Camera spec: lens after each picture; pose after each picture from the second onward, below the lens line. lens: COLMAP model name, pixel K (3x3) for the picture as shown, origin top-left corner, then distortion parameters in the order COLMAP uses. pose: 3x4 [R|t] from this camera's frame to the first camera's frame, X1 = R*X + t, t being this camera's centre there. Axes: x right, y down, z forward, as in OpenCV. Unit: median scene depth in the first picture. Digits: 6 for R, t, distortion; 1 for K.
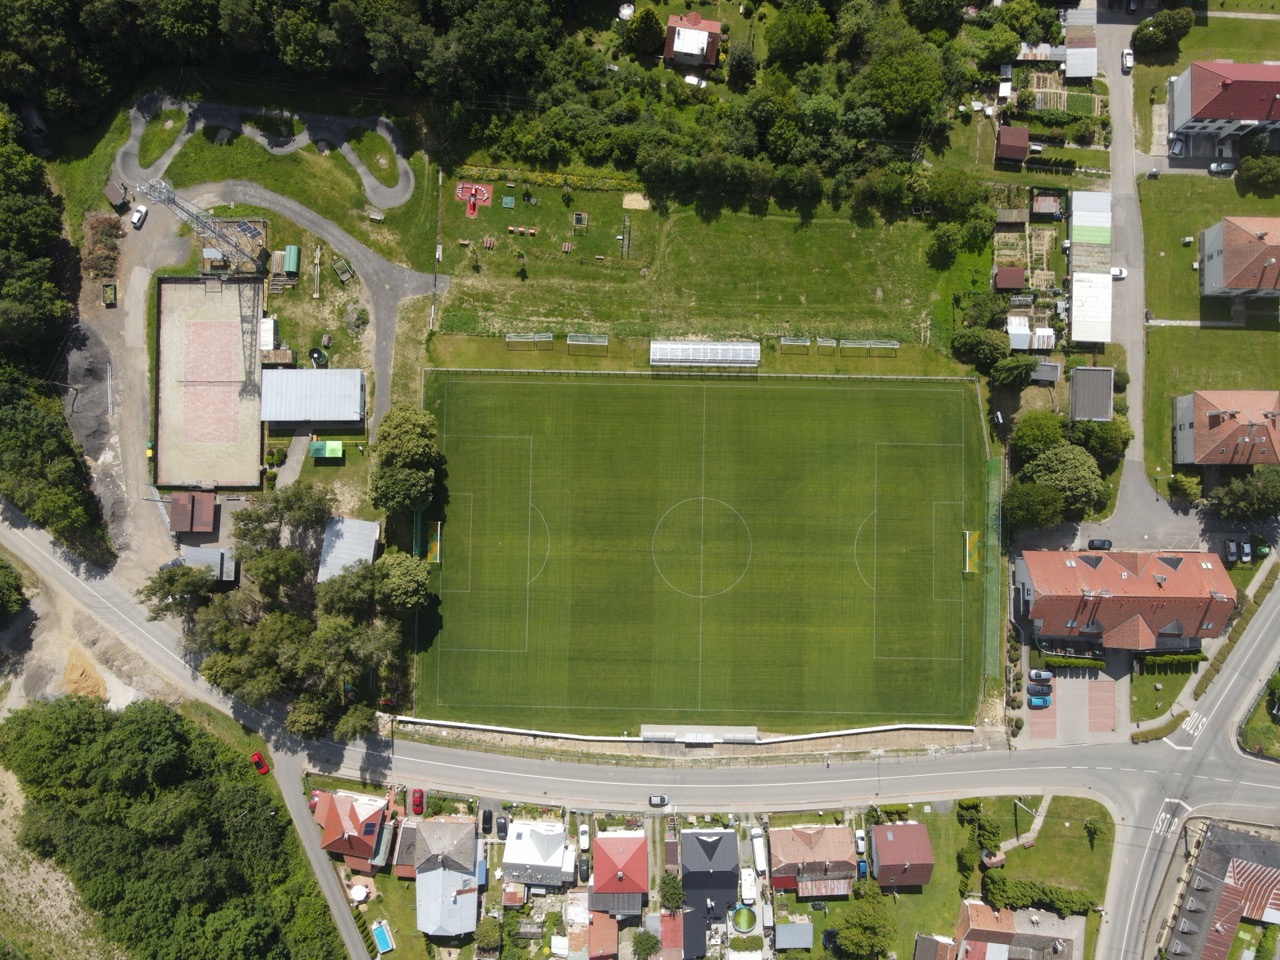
lens RADIAL K [[1021.9, 0, 644.1], [0, 1021.9, 481.5], [0, 0, 1]] dist [0.044062, -0.011616]
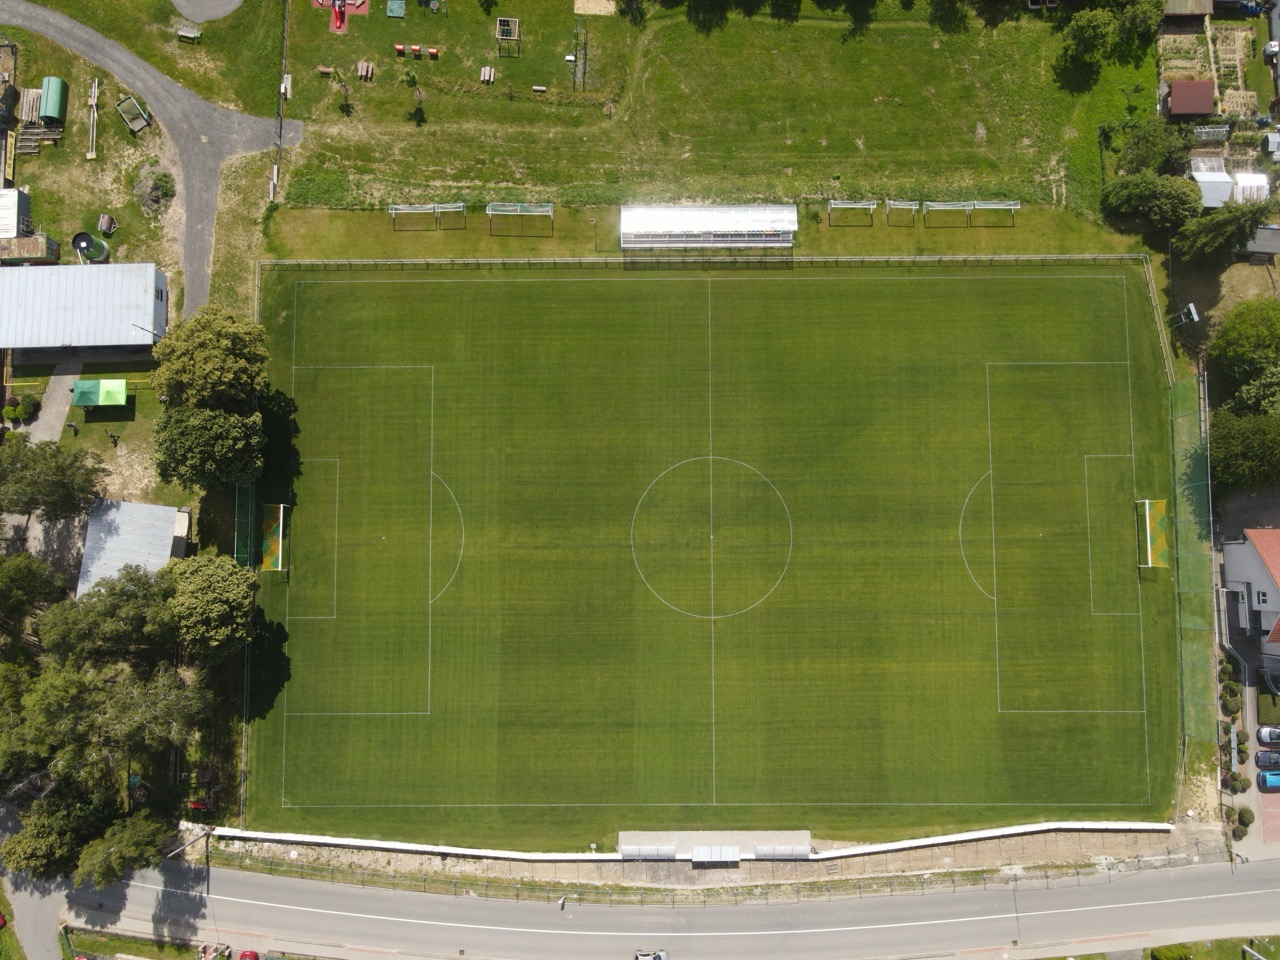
lens RADIAL K [[1021.9, 0, 637.3], [0, 1021.9, 477.9], [0, 0, 1]] dist [0.044062, -0.011616]
pose [[0.999726, -0.023326, -0.001988, 0.013885], [0.023243, 0.999124, -0.034800, 0.049172], [0.002798, 0.034744, 0.999392, 0.381525]]
